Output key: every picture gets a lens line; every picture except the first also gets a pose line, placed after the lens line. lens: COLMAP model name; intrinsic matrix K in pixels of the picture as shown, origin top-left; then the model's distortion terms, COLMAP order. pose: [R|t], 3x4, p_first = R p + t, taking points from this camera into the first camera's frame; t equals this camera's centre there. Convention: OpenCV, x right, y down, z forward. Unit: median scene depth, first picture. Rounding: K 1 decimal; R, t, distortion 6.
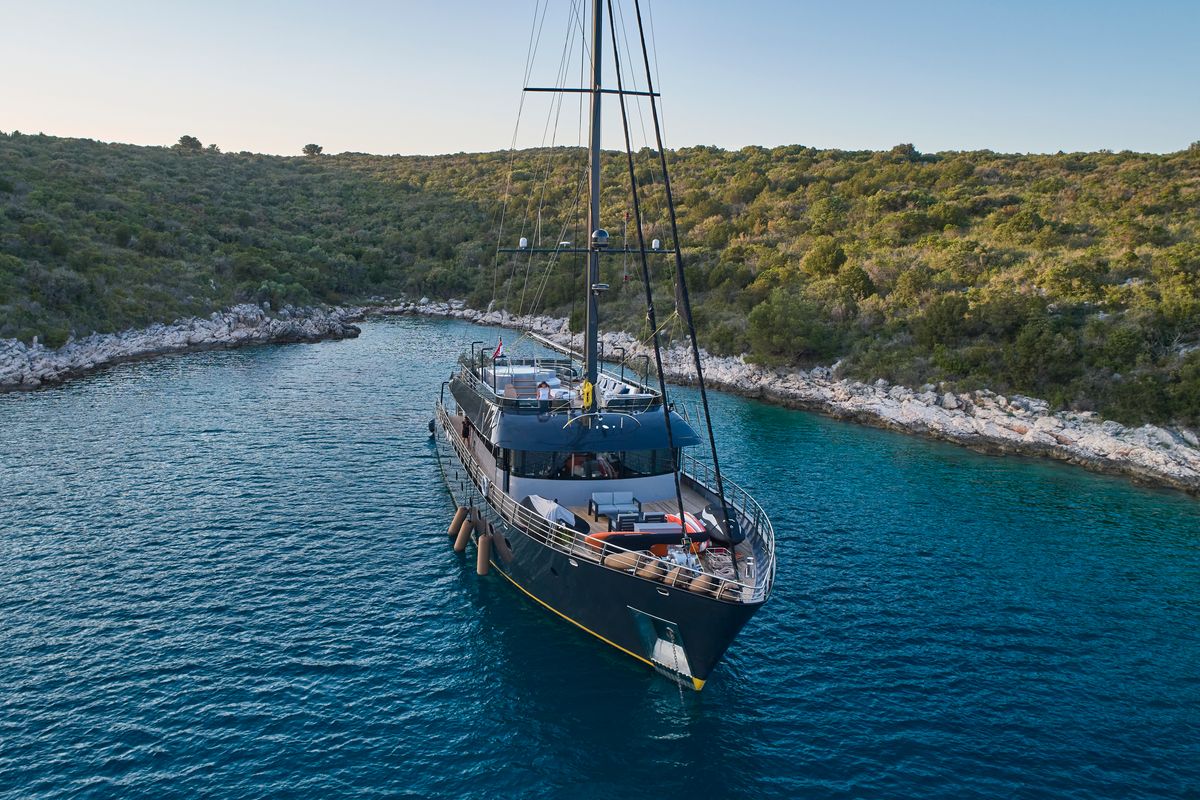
lens RADIAL K [[907.2, 0, 493.6], [0, 907.2, 404.6], [0, 0, 1]] dist [-0.024041, -0.000860]
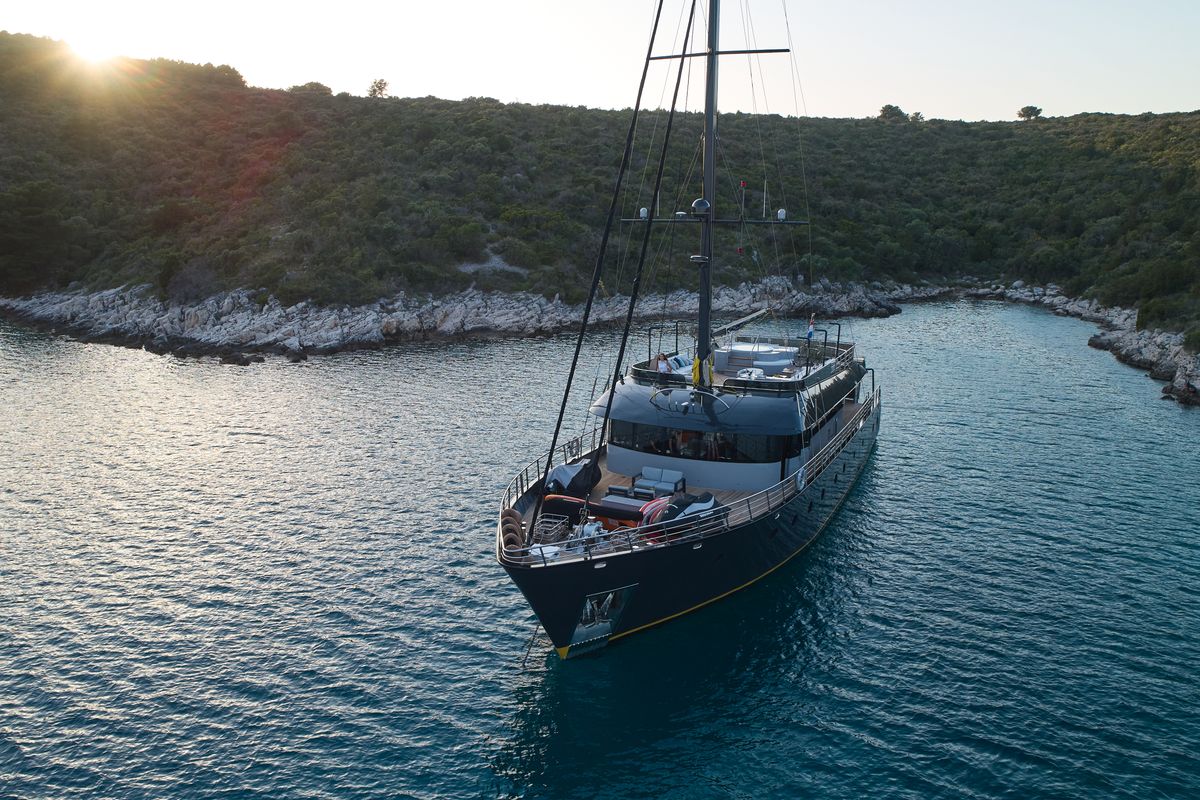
lens RADIAL K [[943.0, 0, 600.0], [0, 943.0, 400.0], [0, 0, 1]] dist [-0.002229, 0.002949]
pose [[0.805389, 0.121512, -0.580158, 0.196704], [-0.112675, 0.992301, 0.051415, -0.006526], [0.581939, 0.023961, 0.812879, 0.039903]]
